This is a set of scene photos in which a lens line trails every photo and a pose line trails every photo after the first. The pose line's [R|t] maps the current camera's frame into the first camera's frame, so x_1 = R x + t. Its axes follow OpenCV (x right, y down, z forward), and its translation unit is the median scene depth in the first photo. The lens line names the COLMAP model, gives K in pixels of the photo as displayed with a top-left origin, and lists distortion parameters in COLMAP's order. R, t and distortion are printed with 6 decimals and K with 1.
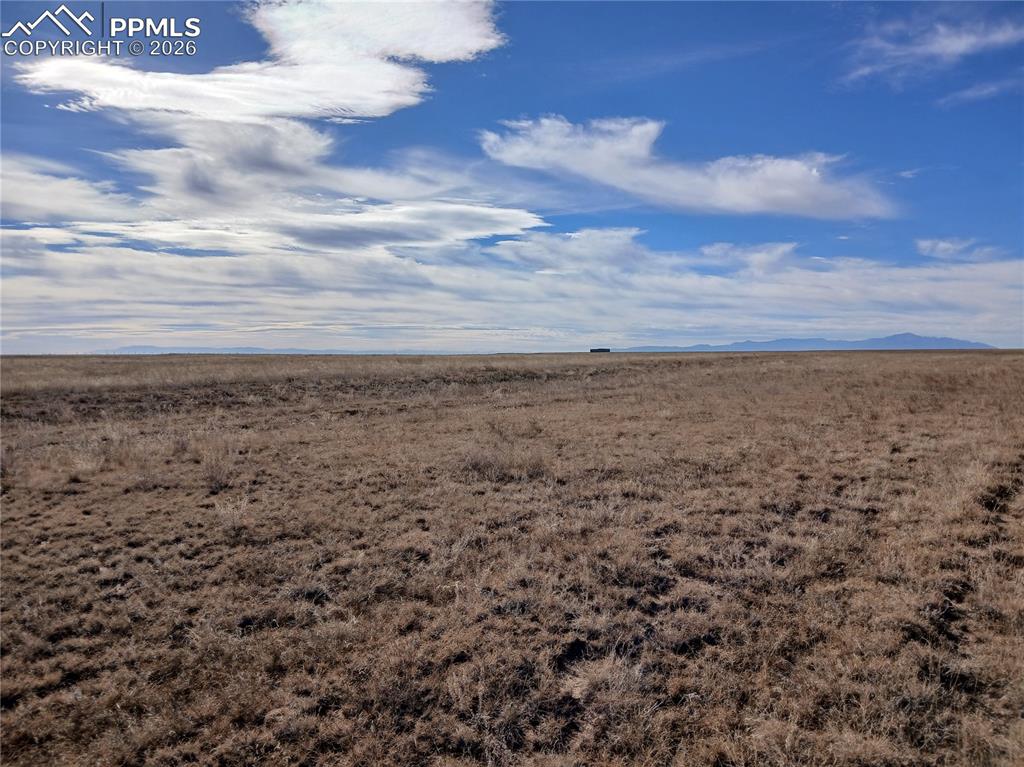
lens RADIAL K [[897.6, 0, 577.1], [0, 897.6, 385.7], [0, 0, 1]] dist [-0.002020, -0.006518]
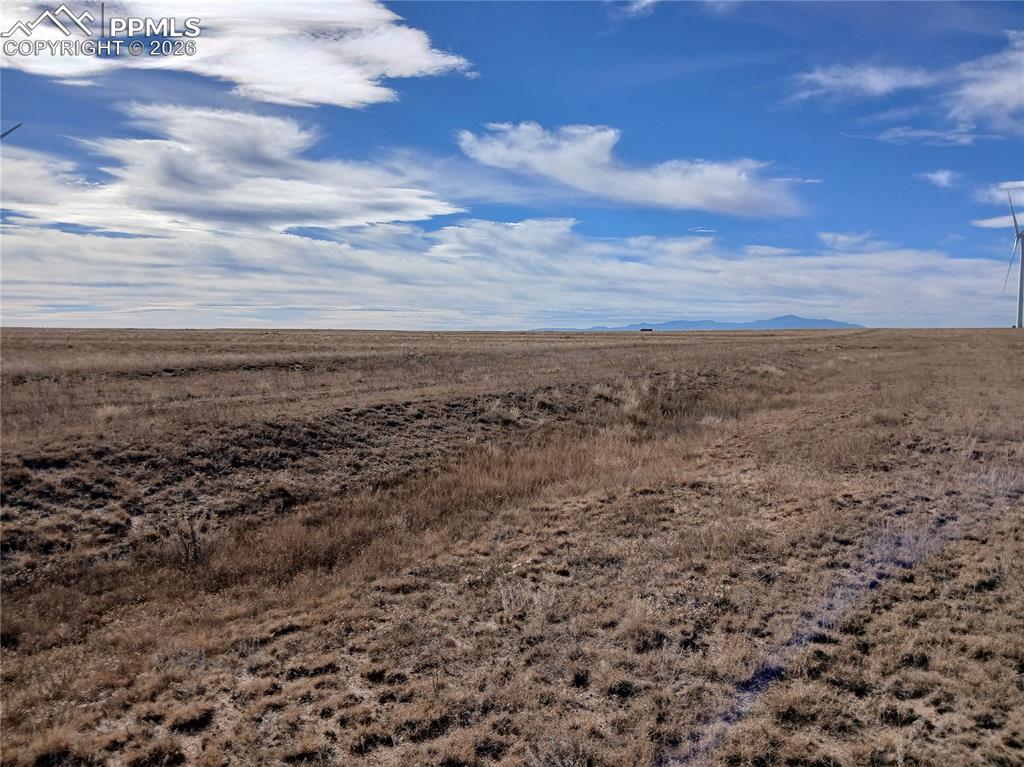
lens RADIAL K [[924.4, 0, 568.9], [0, 924.4, 382.1], [0, 0, 1]] dist [0.114238, -0.292877]
pose [[0.987730, -0.010440, 0.155822, -0.124402], [0.008361, 0.999867, 0.013995, 0.007229], [-0.155947, -0.012520, 0.987686, -0.122458]]
